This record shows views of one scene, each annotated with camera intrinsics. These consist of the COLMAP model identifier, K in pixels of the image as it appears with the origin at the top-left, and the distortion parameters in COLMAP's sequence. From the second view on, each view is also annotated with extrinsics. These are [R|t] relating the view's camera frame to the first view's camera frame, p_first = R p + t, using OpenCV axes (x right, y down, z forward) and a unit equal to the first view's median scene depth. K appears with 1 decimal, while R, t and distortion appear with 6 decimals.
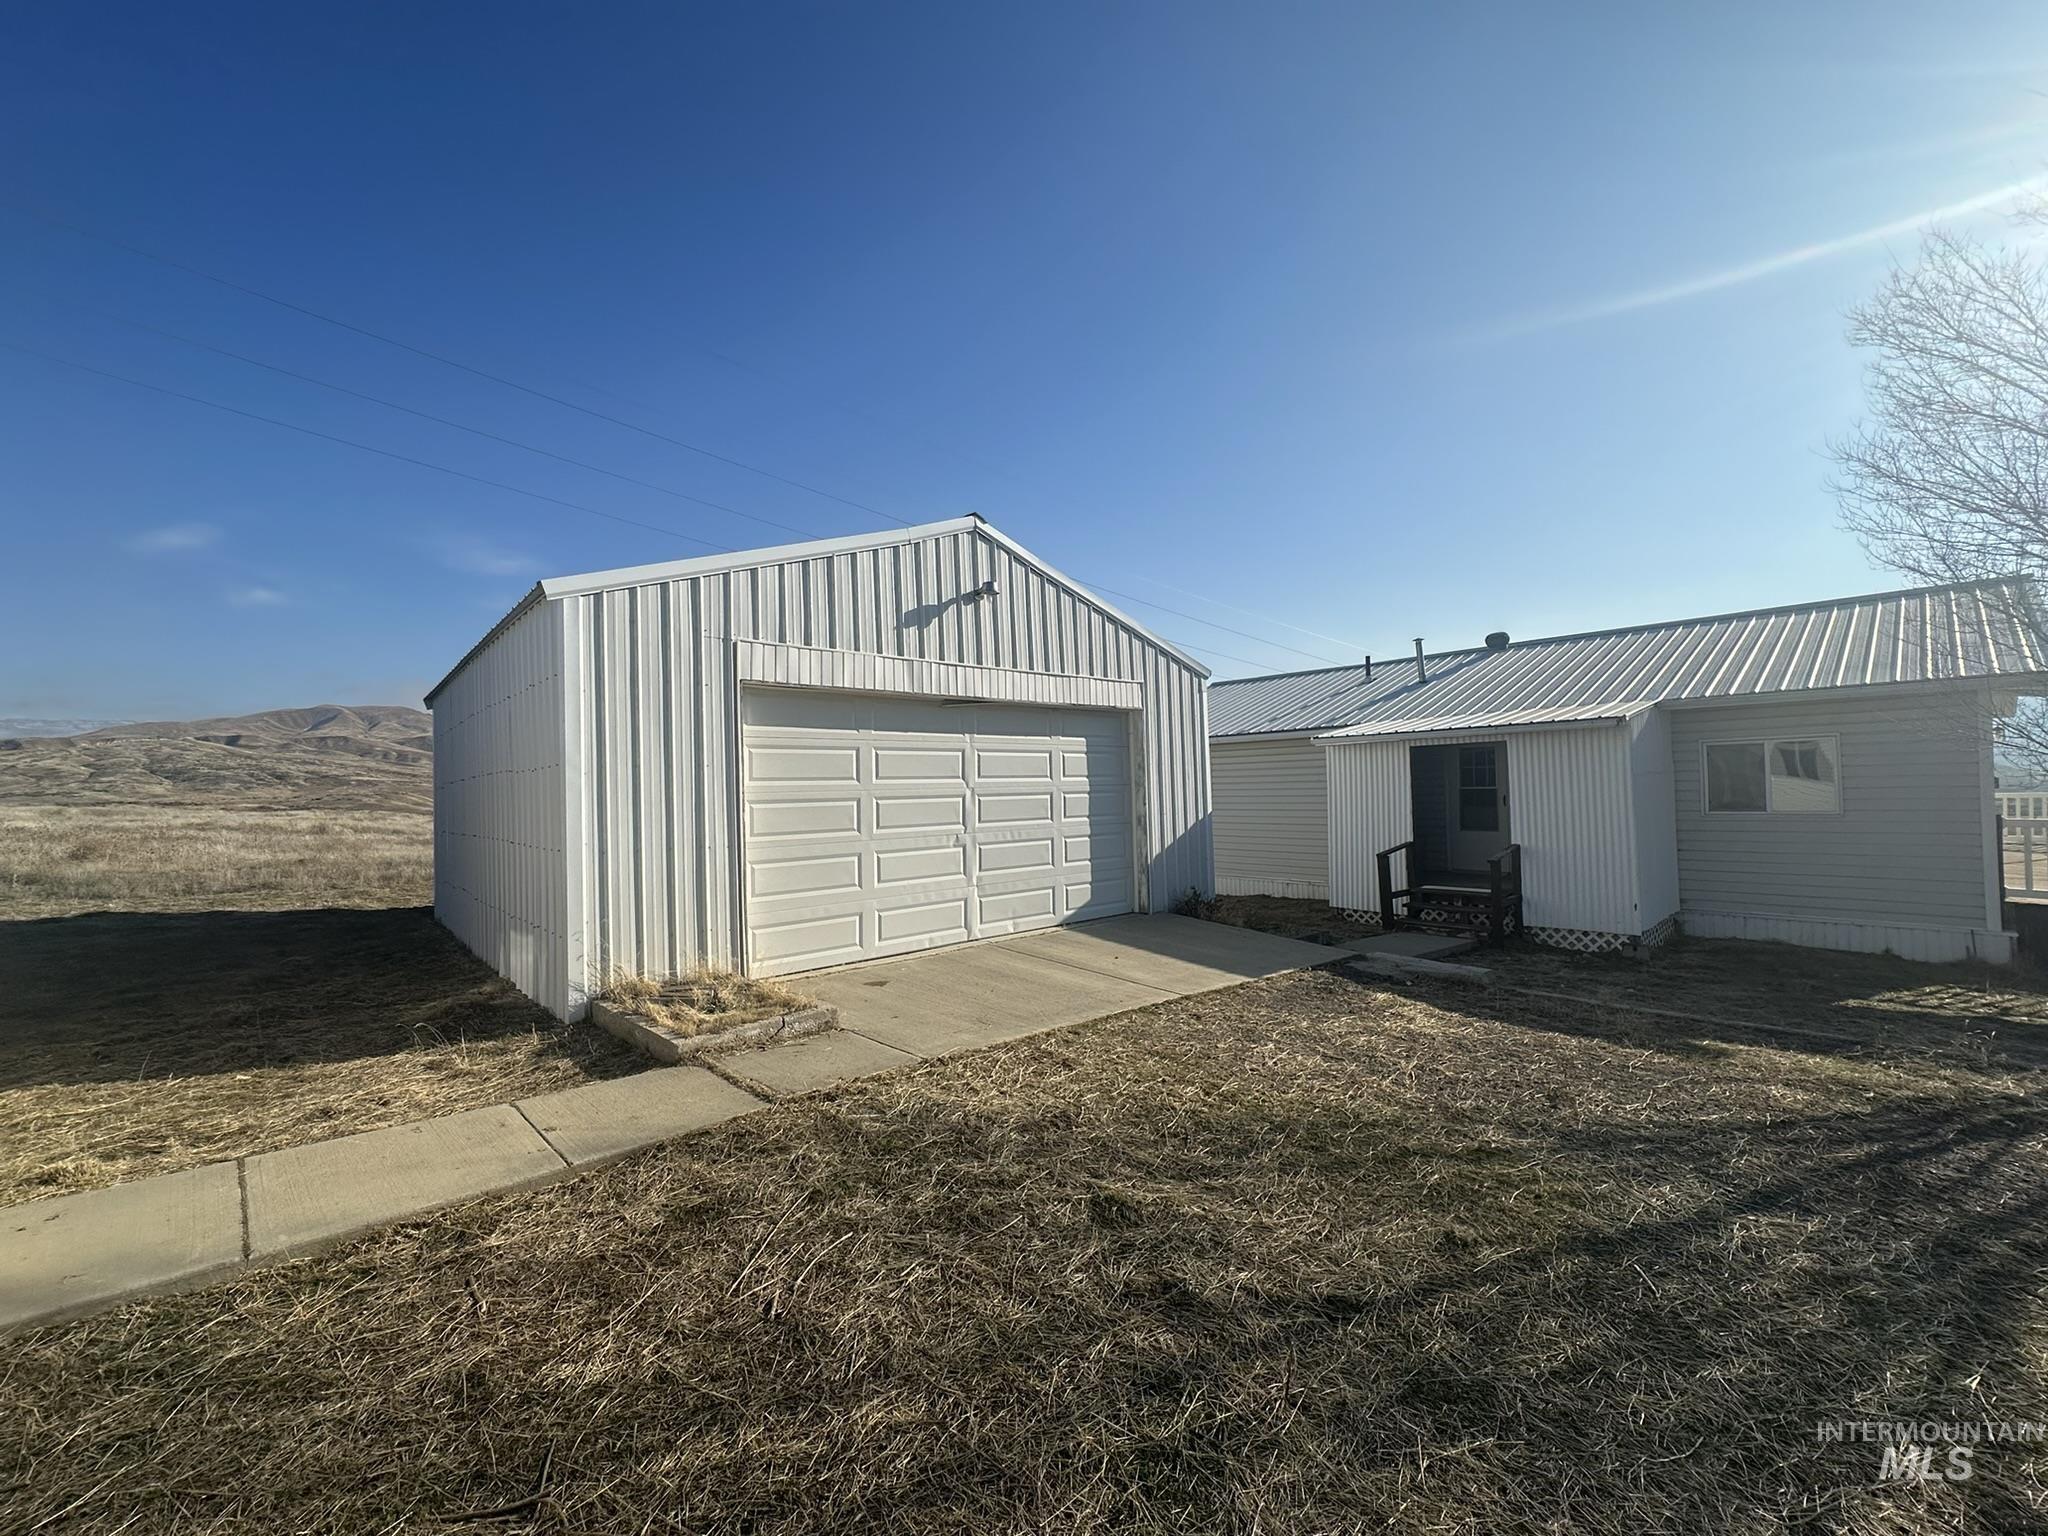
lens RADIAL K [[813.3, 0, 1030.9], [0, 813.3, 769.5], [0, 0, 1]] dist [-0.001995, 0.000204]
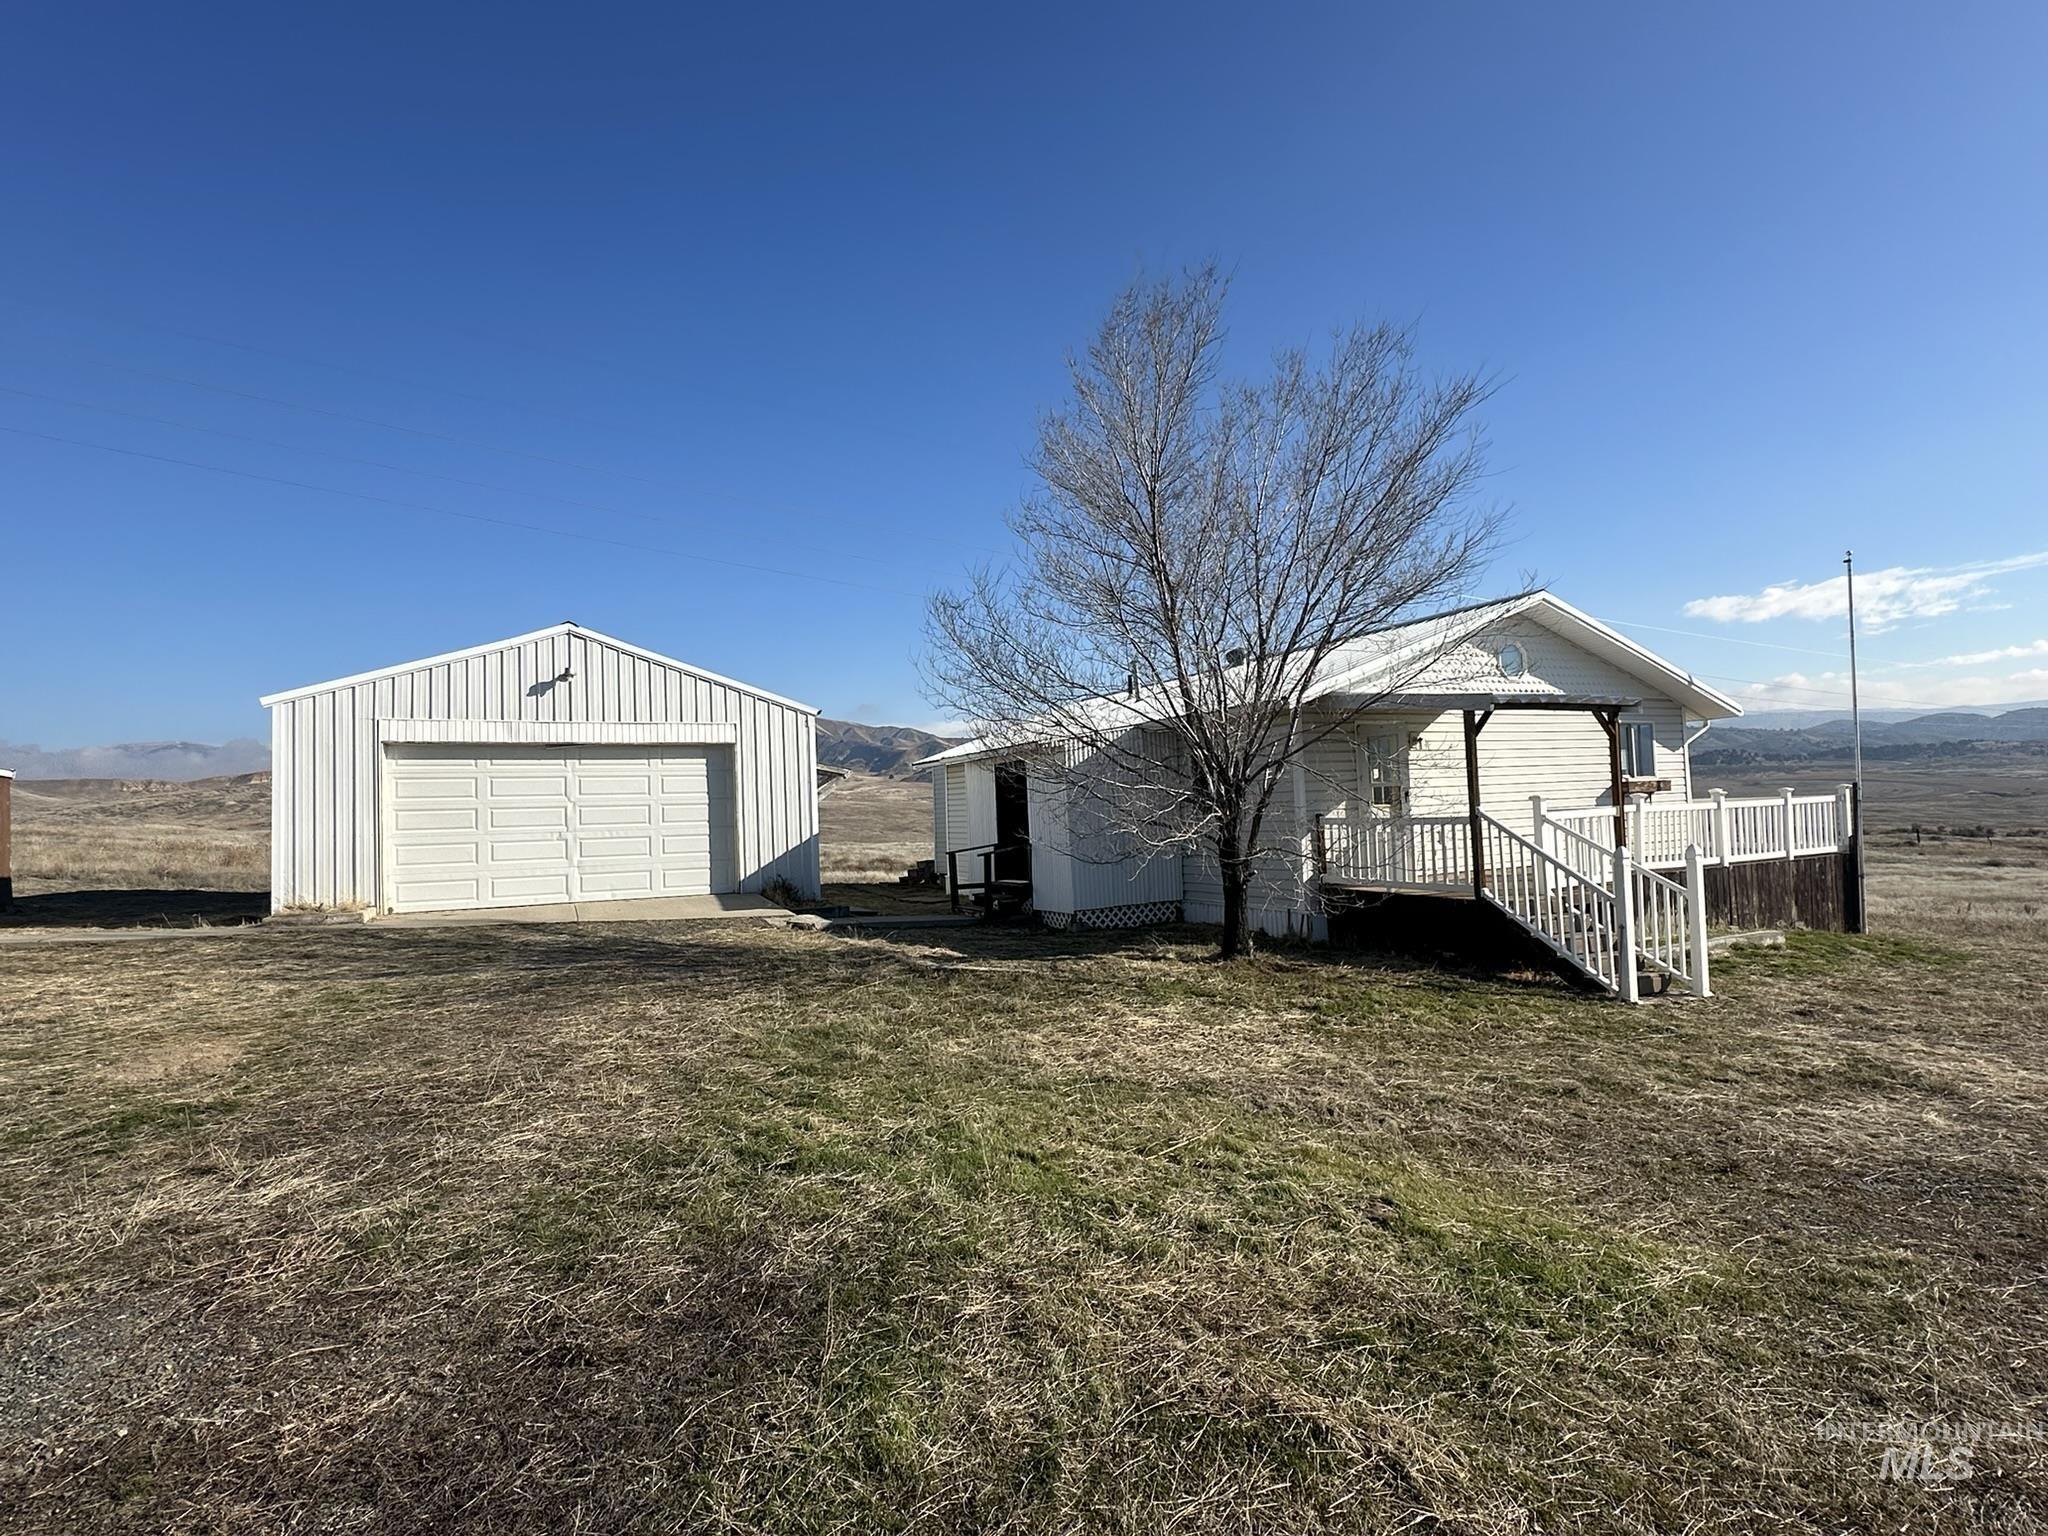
lens RADIAL K [[1040.7, 0, 1063.9], [0, 1040.7, 770.0], [0, 0, 1]] dist [0.002619, 0.000209]
pose [[0.968200, -0.019143, -0.249445, 1.297091], [0.015441, 0.999740, -0.016791, 0.010045], [0.249701, 0.012405, 0.968244, -0.649187]]
